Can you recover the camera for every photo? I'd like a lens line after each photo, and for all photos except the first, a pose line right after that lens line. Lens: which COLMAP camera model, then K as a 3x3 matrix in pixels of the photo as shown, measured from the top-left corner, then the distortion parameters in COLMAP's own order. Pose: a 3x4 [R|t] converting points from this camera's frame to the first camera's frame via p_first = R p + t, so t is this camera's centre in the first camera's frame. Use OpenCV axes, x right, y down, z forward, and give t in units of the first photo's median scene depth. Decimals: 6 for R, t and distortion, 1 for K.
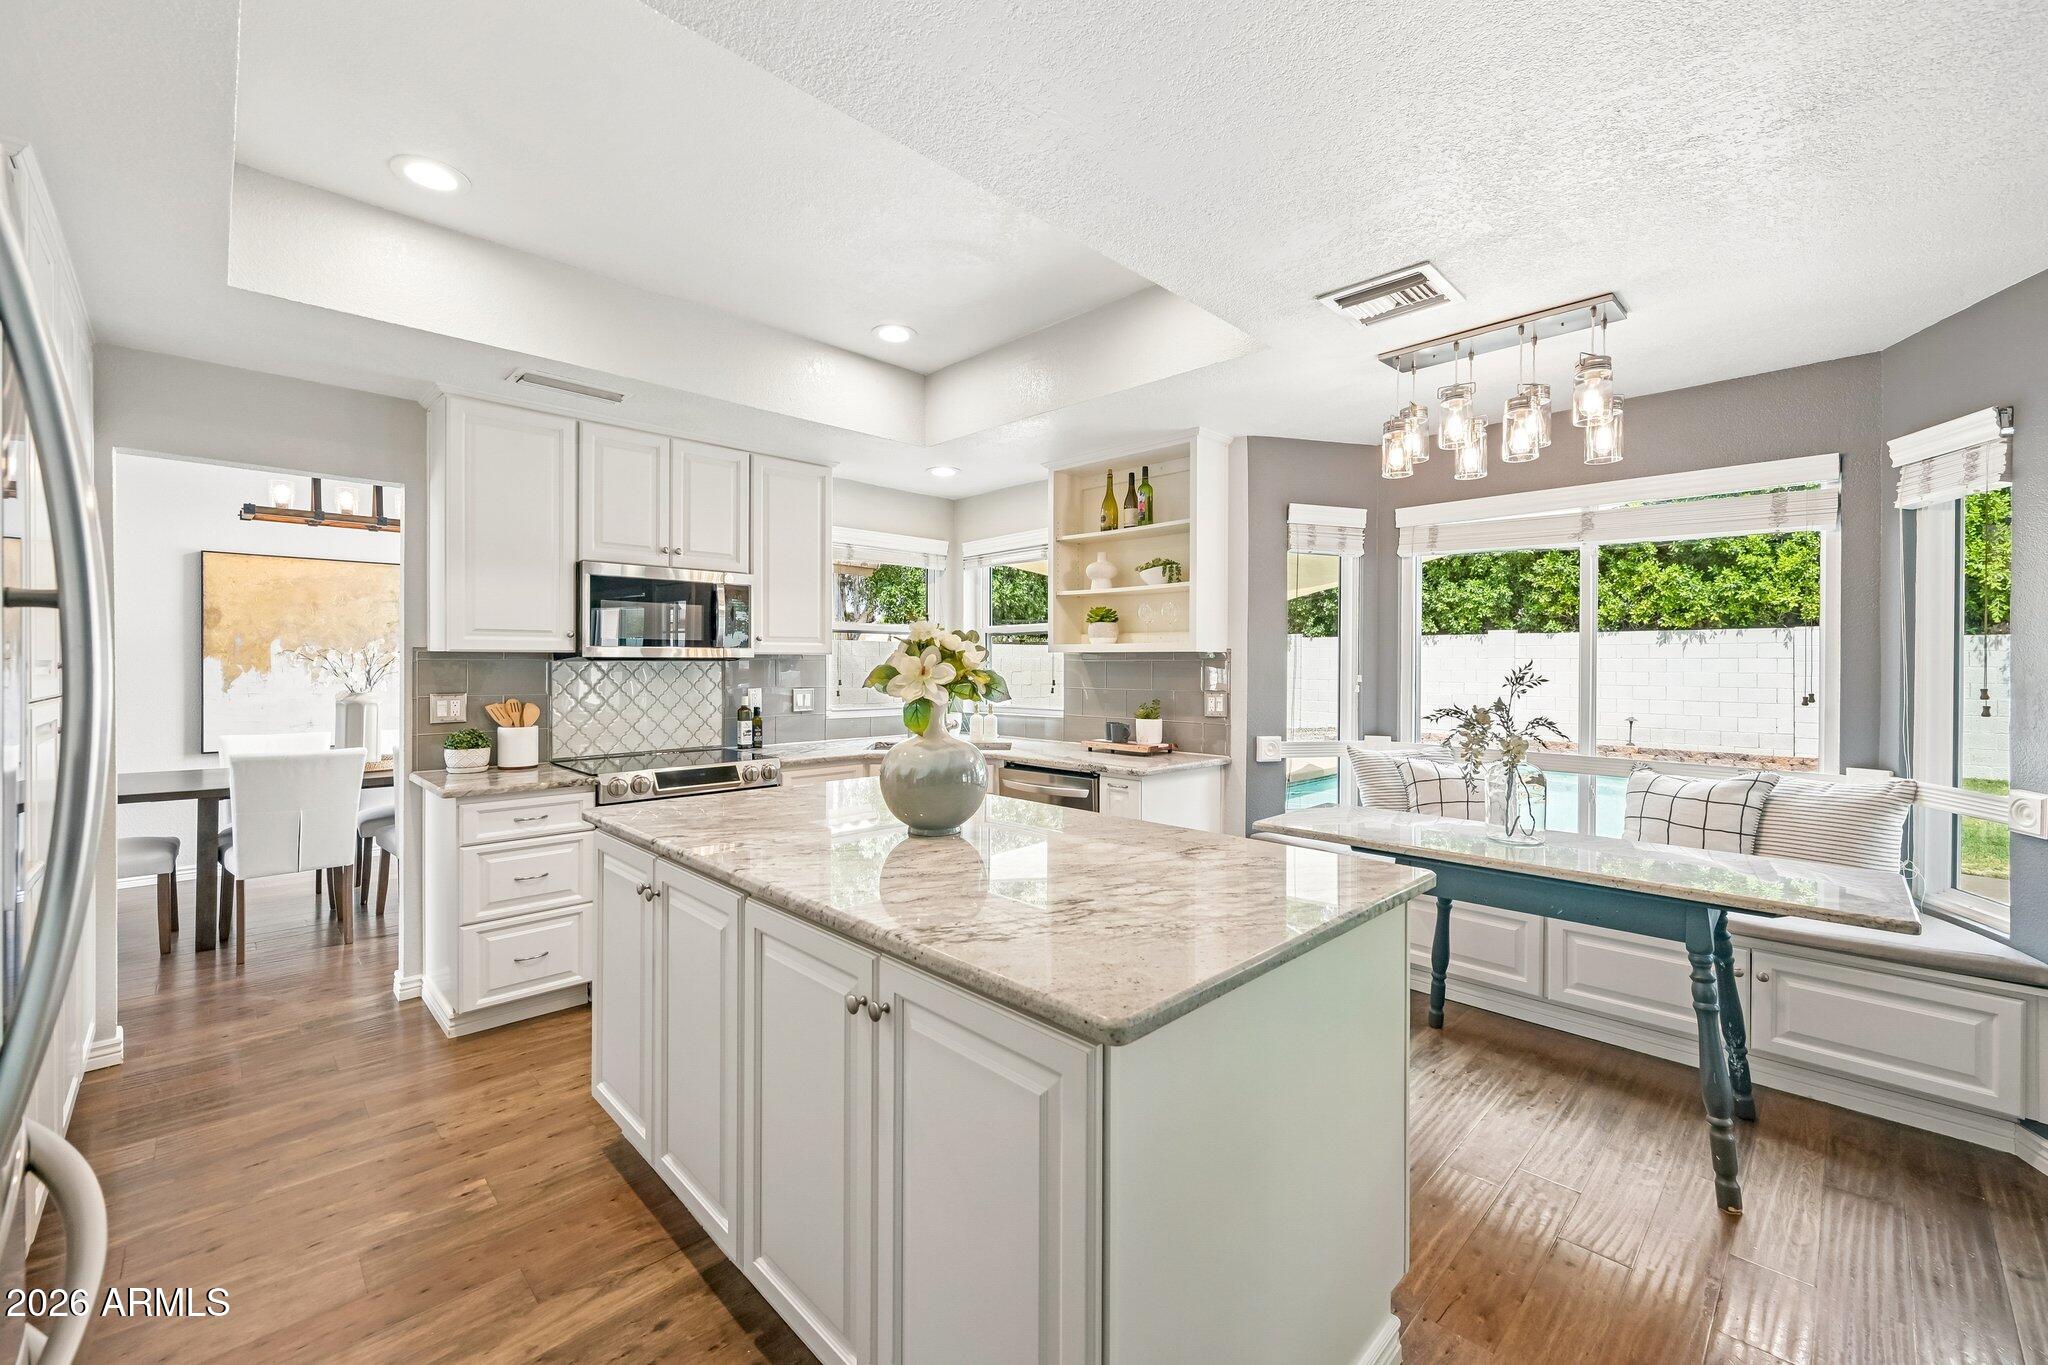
lens RADIAL K [[820.6, 0, 1020.7], [0, 820.6, 666.2], [0, 0, 1]] dist [-0.003464, 0.001218]
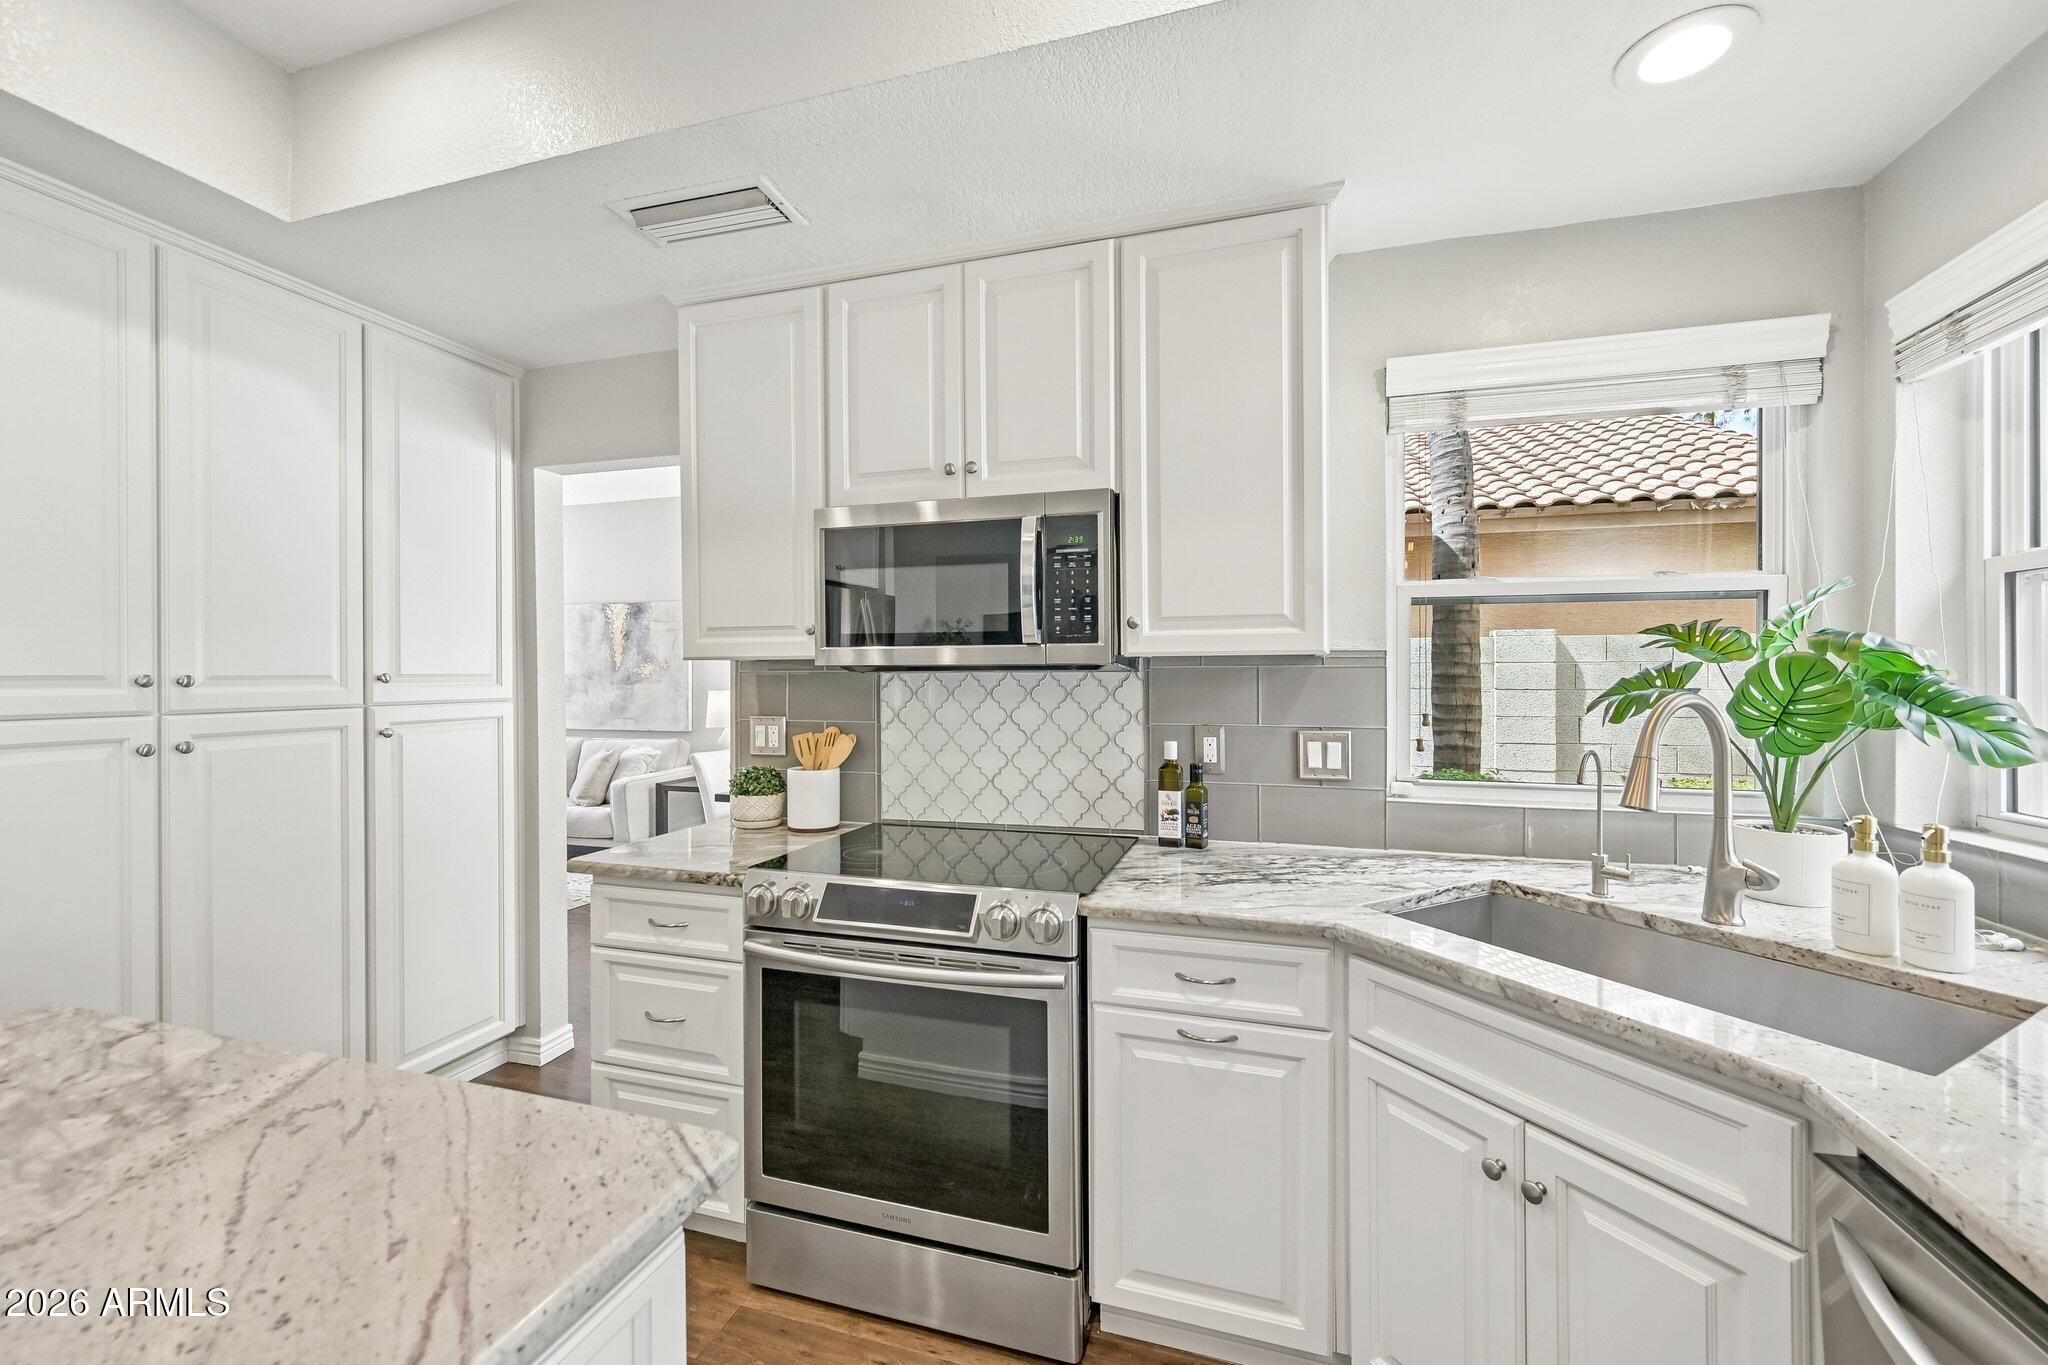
lens RADIAL K [[820.6, 0, 1024.6], [0, 820.6, 676.3], [0, 0, 1]] dist [-0.003464, 0.001218]
pose [[0.476344, -0.000967, -0.879258, 0.068593], [0.000293, 1.000000, -0.000941, -0.002841], [0.879259, 0.000190, 0.476344, 0.749412]]
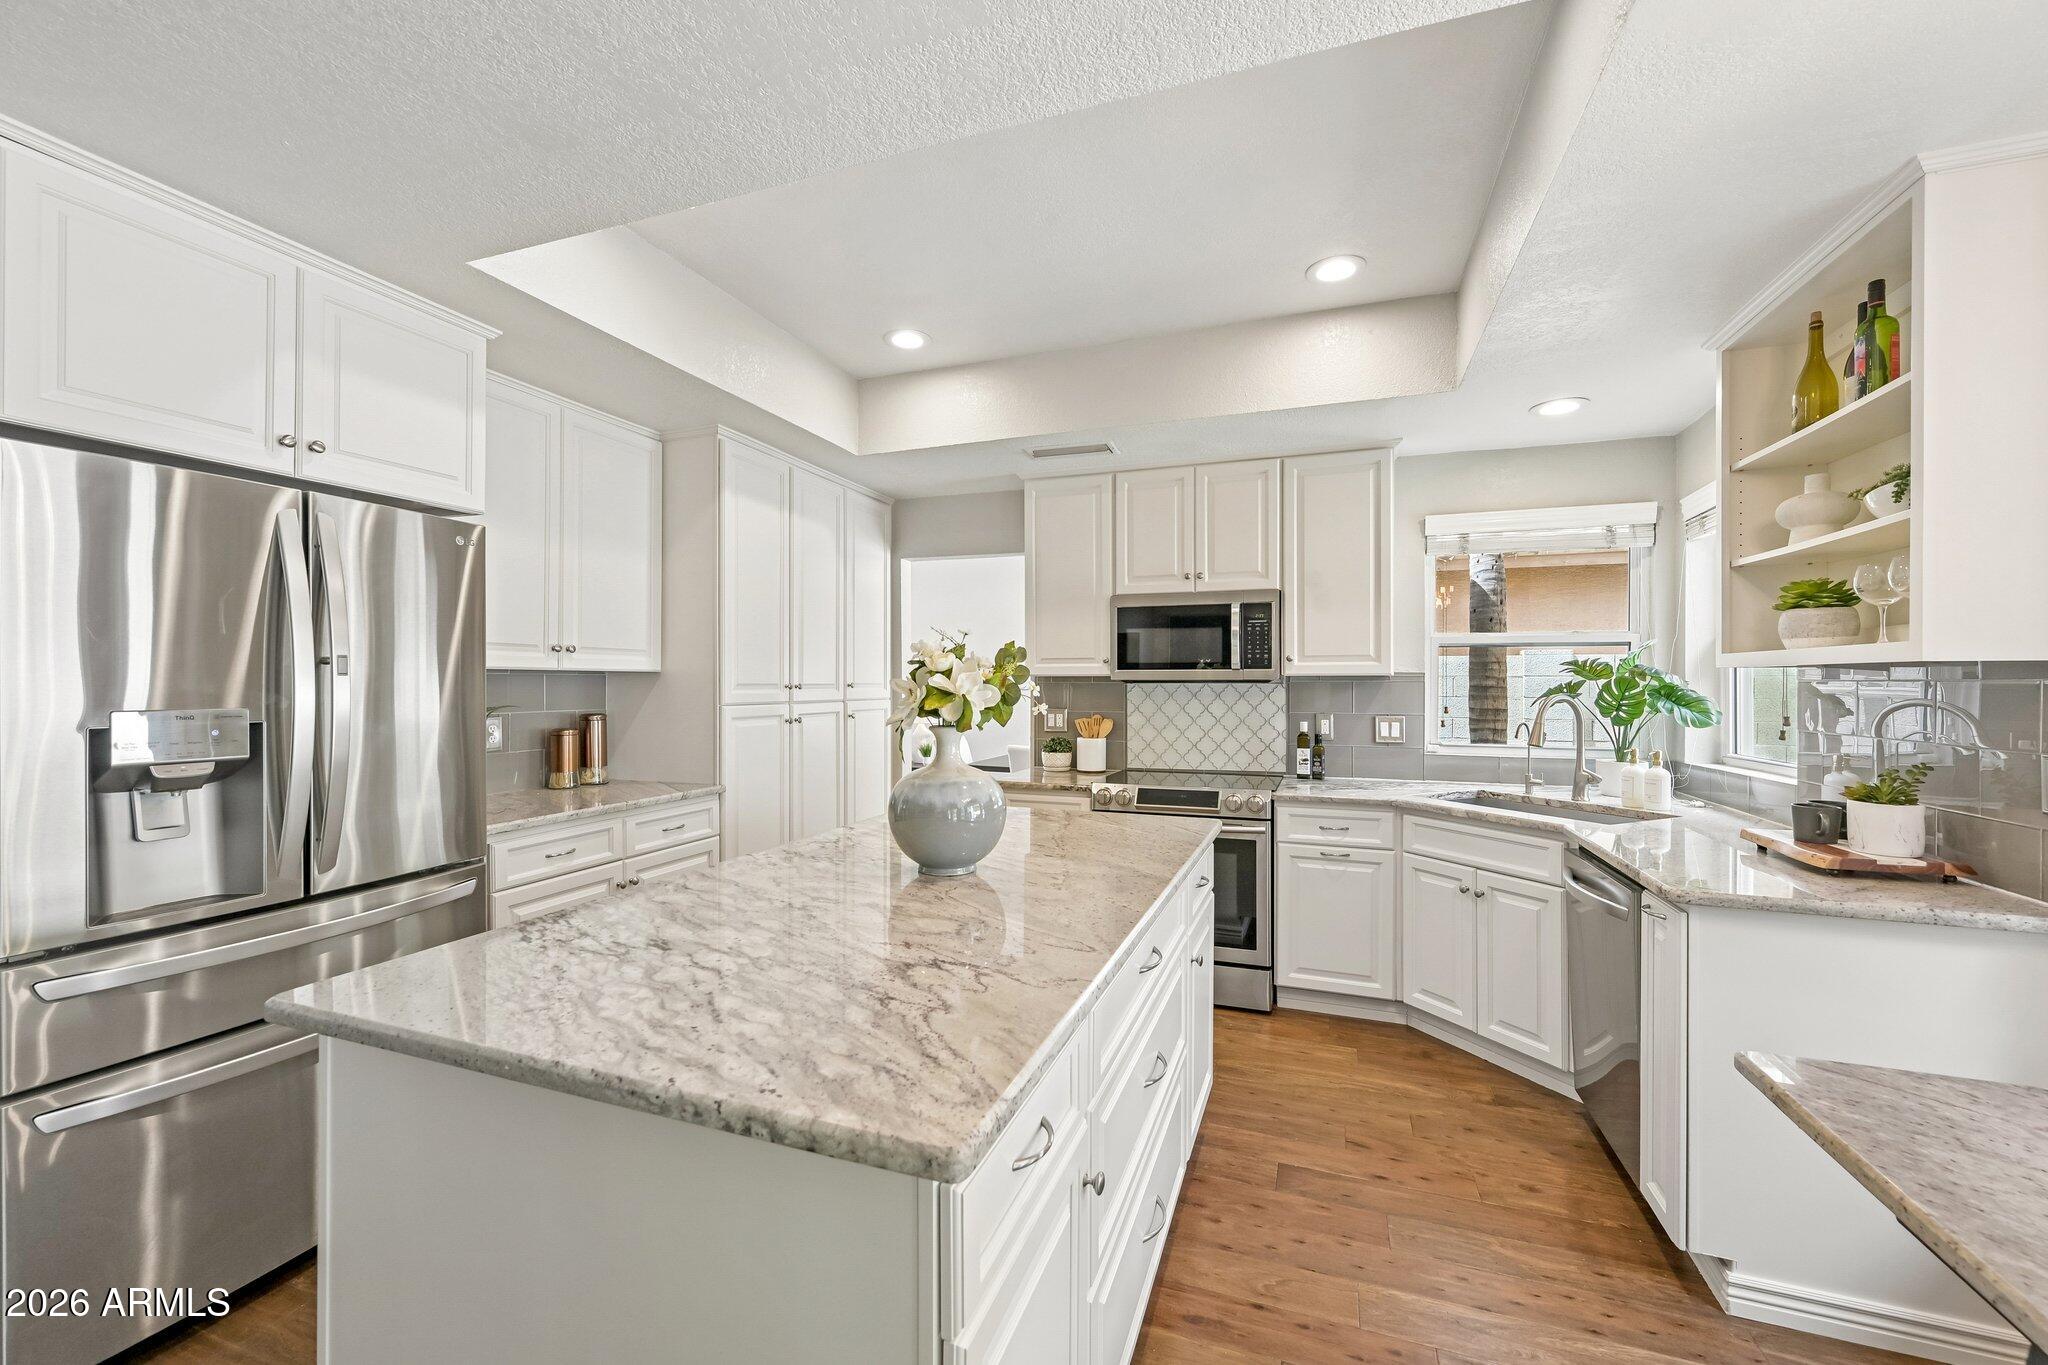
lens RADIAL K [[820.6, 0, 1025.3], [0, 820.6, 685.7], [0, 0, 1]] dist [-0.003464, 0.001218]
pose [[0.426629, 0.001601, -0.904425, 0.395753], [-0.003924, 0.999992, -0.000081, -0.002479], [0.904418, 0.003584, 0.426632, 0.358882]]
